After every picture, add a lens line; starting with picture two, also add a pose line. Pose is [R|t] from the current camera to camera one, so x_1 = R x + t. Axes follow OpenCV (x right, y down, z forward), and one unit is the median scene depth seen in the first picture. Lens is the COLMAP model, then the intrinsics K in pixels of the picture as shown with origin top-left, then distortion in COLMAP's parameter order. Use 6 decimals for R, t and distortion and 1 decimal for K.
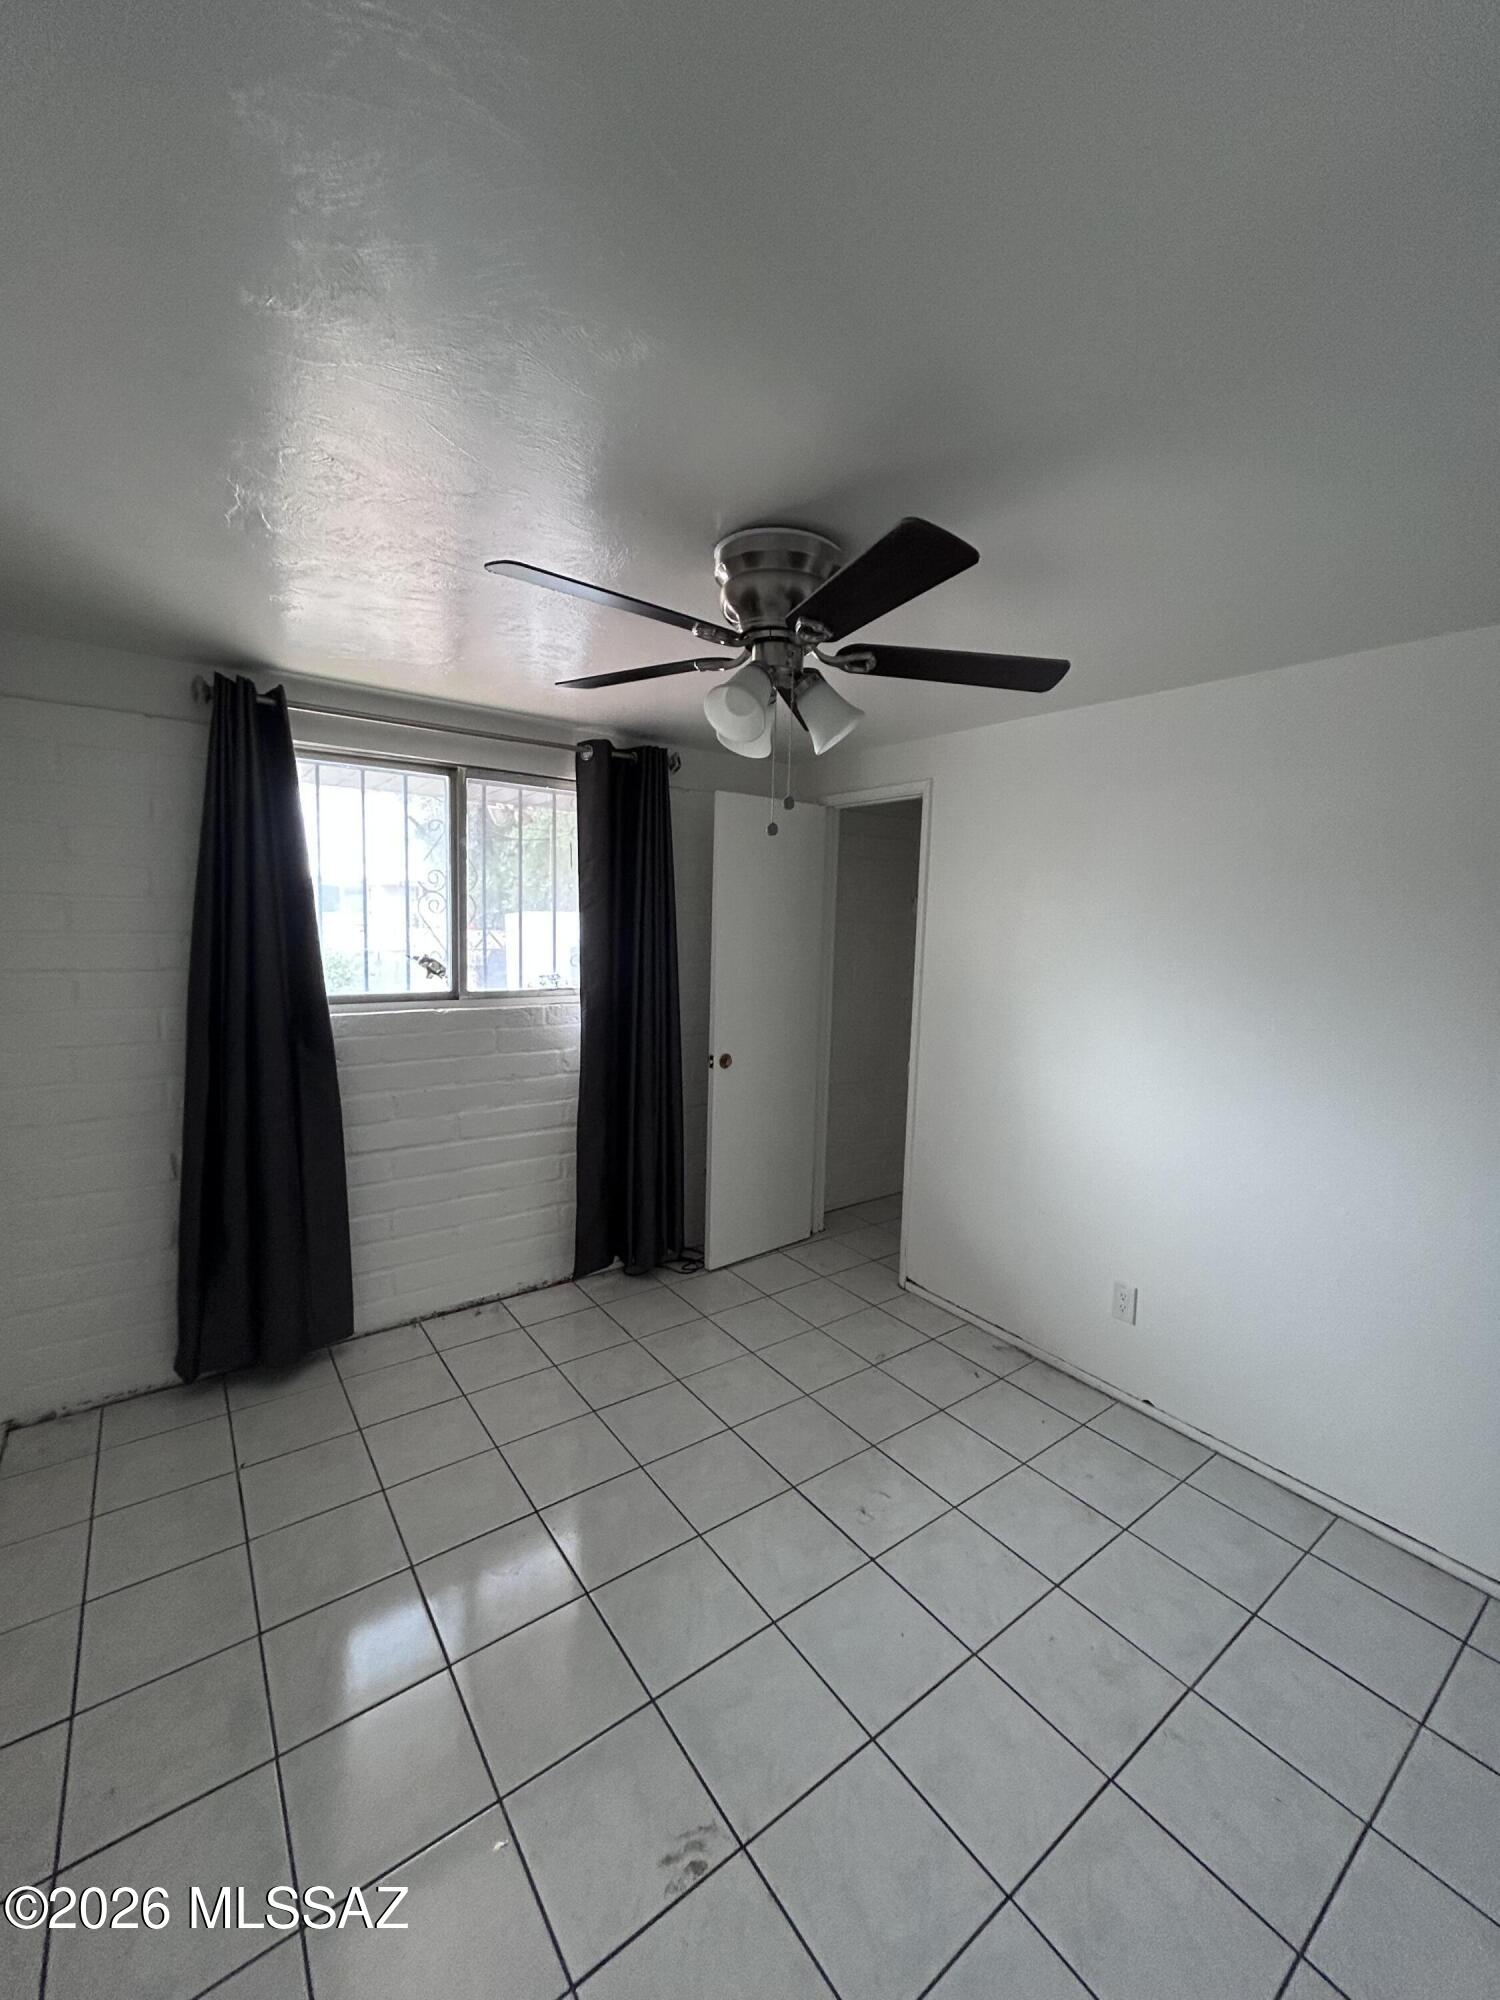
lens RADIAL K [[793.9, 0, 750.0], [0, 793.9, 1000.0], [0, 0, 1]] dist [0.001680, 0.000218]
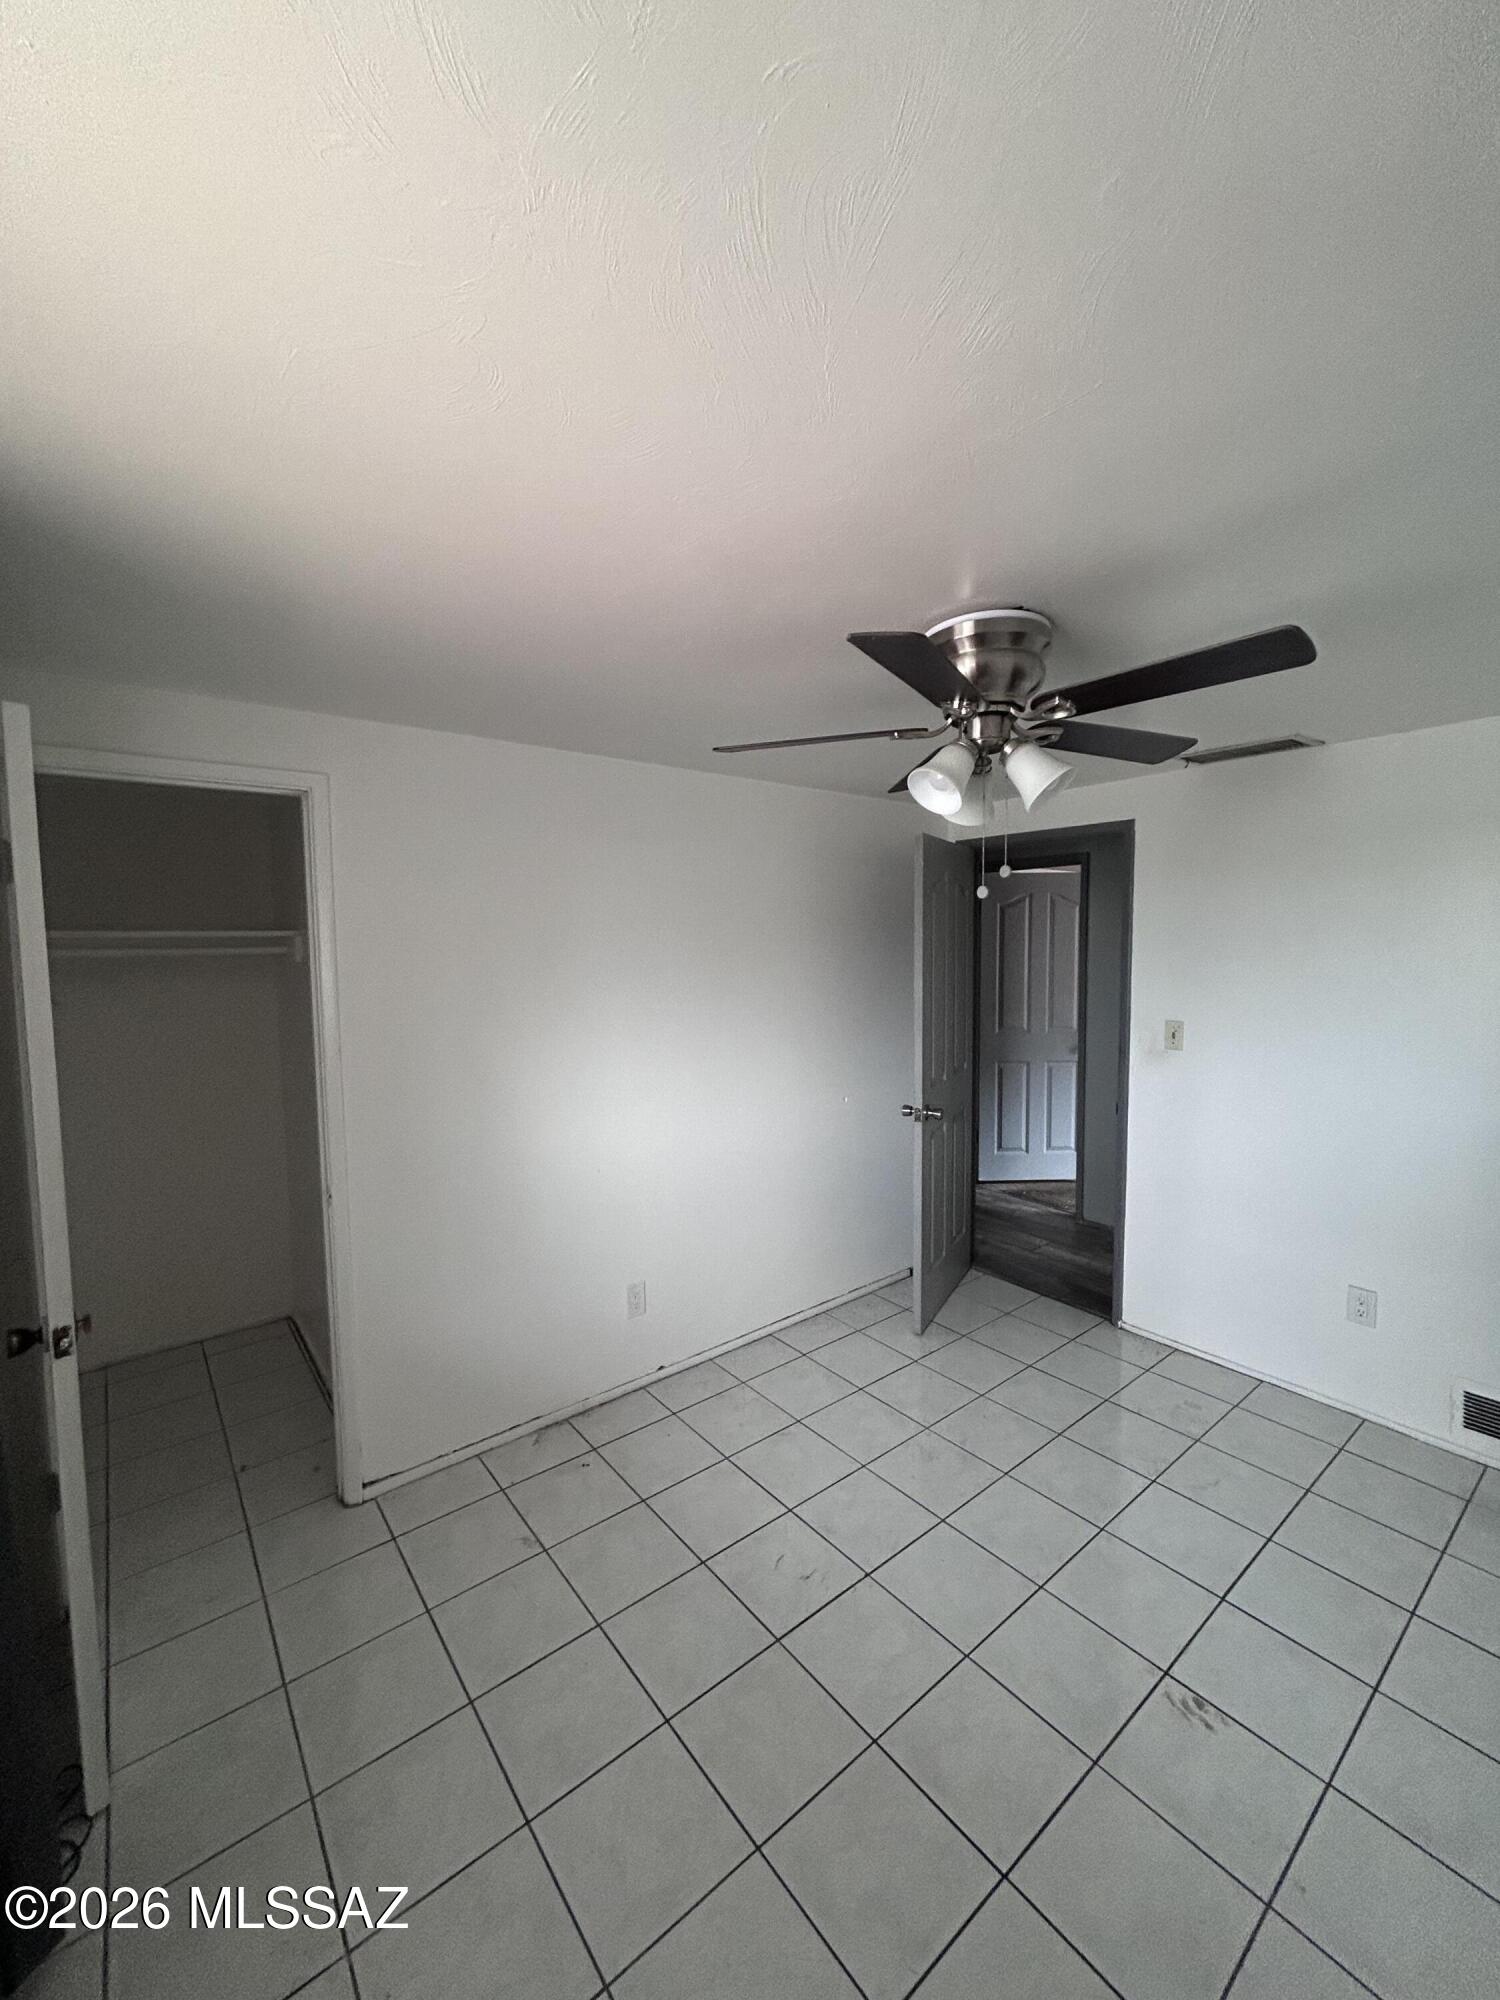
lens RADIAL K [[793.9, 0, 750.0], [0, 793.9, 1000.0], [0, 0, 1]] dist [0.001680, 0.000218]
pose [[-0.044836, -0.089958, 0.994936, -0.695642], [0.119693, 0.988279, 0.094750, -0.142288], [-0.991798, 0.123335, -0.033543, 0.930393]]
